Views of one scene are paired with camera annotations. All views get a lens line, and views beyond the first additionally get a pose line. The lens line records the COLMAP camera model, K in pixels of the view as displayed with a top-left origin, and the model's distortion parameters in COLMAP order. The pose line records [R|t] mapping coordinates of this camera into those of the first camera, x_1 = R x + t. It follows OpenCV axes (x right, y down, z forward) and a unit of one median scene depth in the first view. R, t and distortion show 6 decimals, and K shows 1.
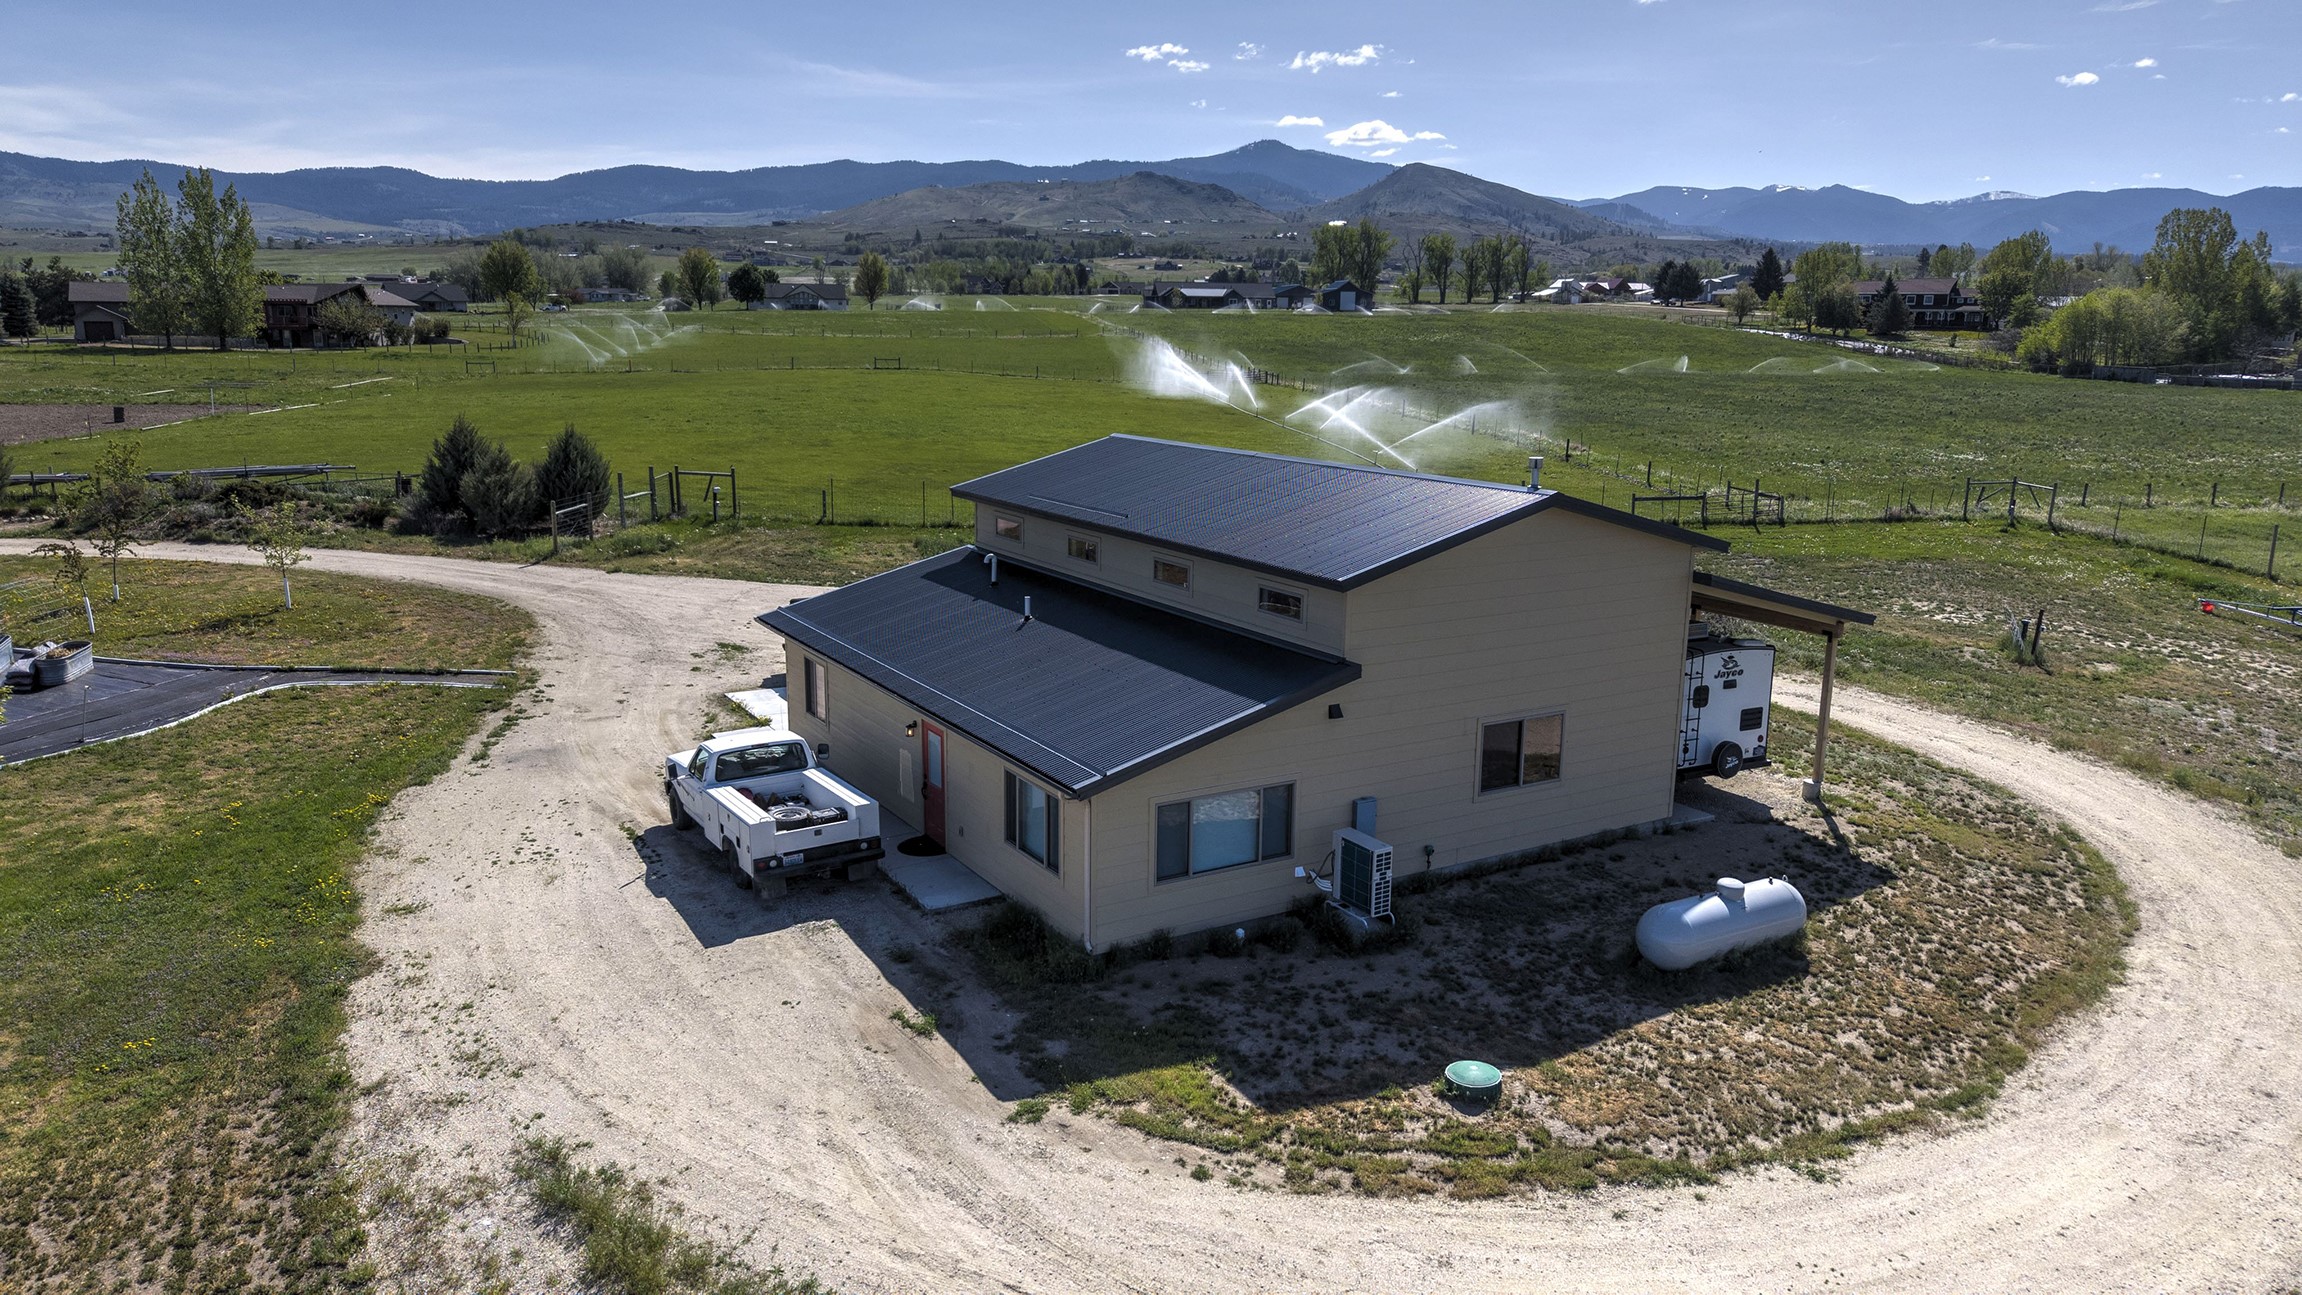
lens RADIAL K [[1536.7, 0, 1157.7], [0, 1536.7, 661.7], [0, 0, 1]] dist [0.026767, -0.031351]
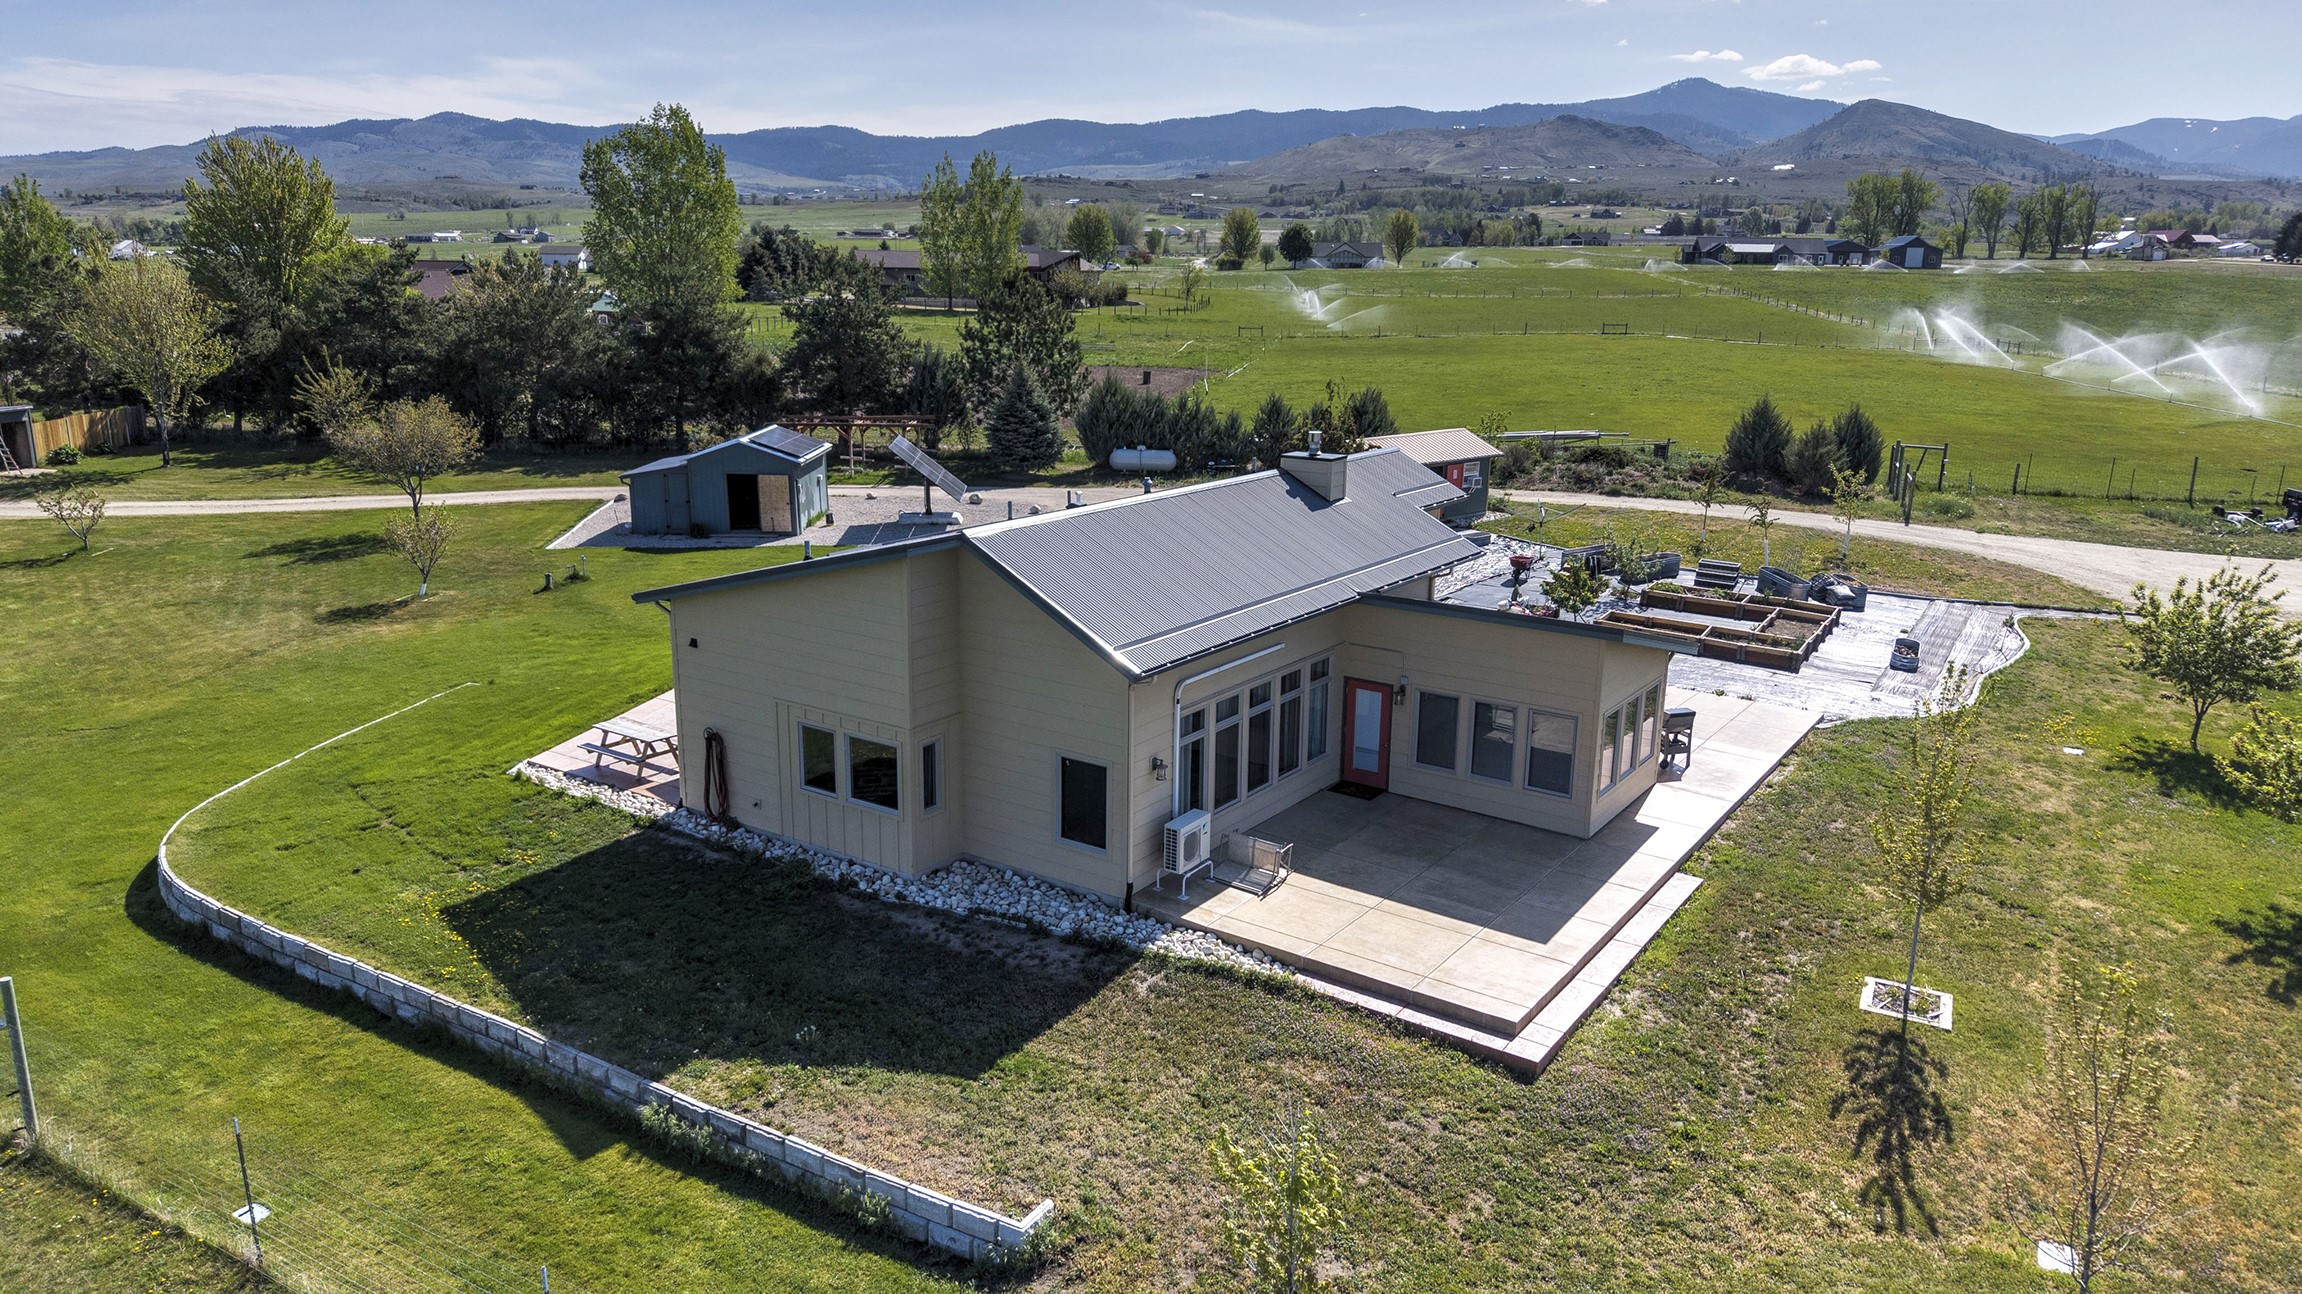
lens RADIAL K [[1536.7, 0, 1154.9], [0, 1536.7, 659.5], [0, 0, 1]] dist [0.026767, -0.031351]
pose [[0.969827, 0.062078, -0.235759, -0.088924], [-0.055082, 0.997827, 0.036151, 0.004114], [0.237491, -0.022075, 0.971139, -0.041257]]
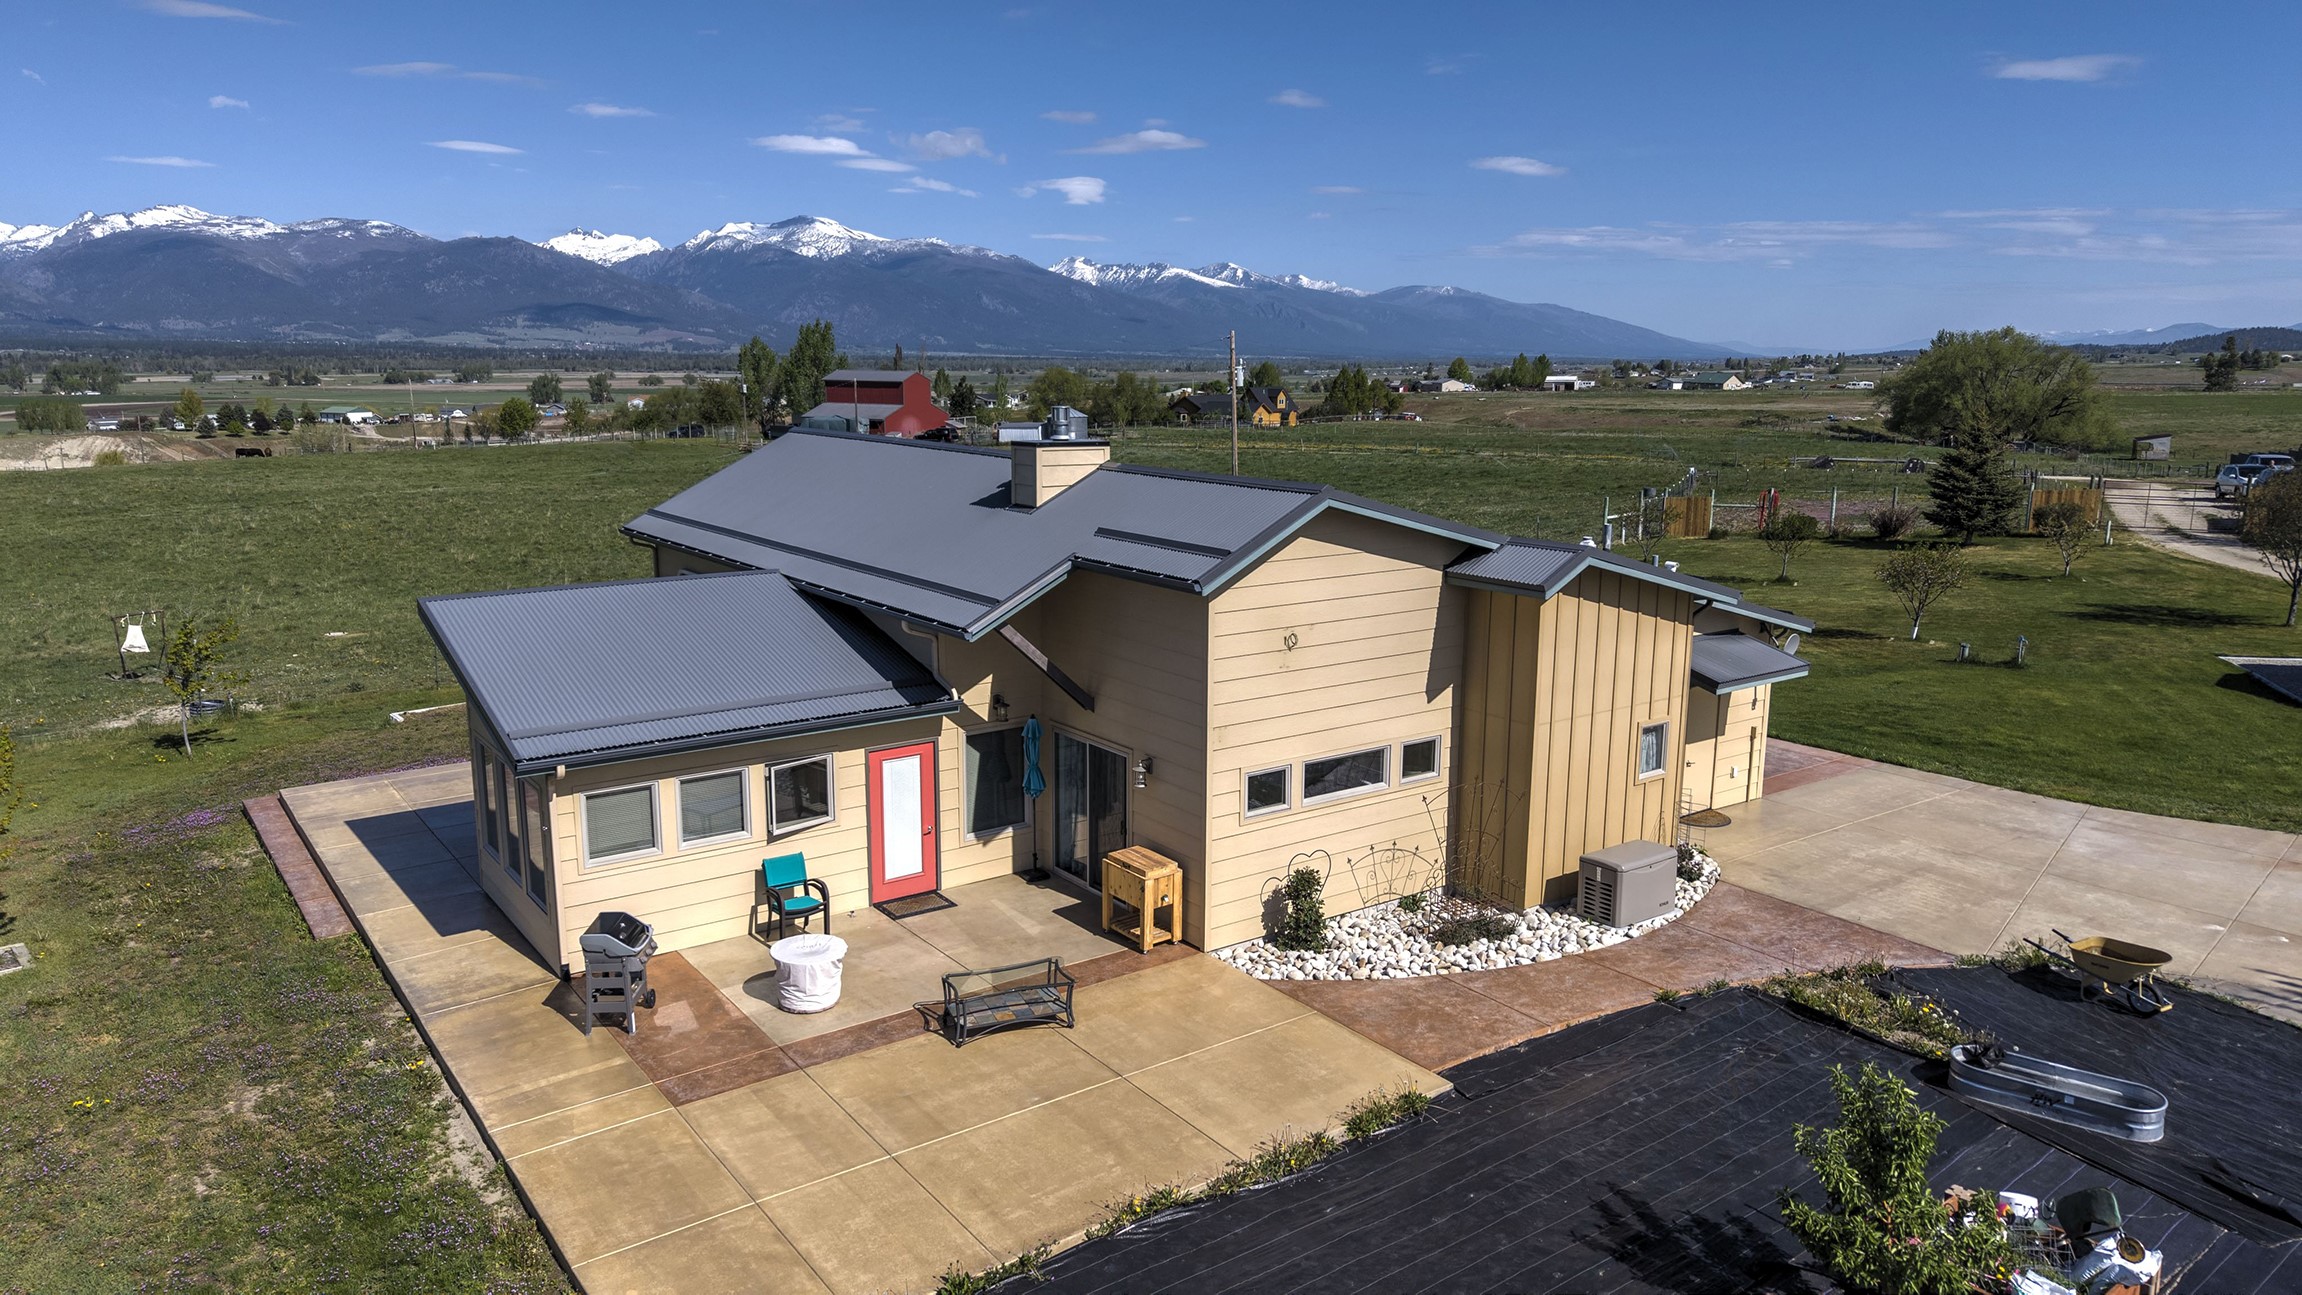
lens RADIAL K [[1536.7, 0, 1151.3], [0, 1536.7, 656.7], [0, 0, 1]] dist [0.026767, -0.031351]
pose [[-0.550750, 0.149044, -0.821255, -0.055484], [-0.191972, 0.934931, 0.298415, -0.014408], [0.812294, 0.322010, -0.486300, 0.073979]]
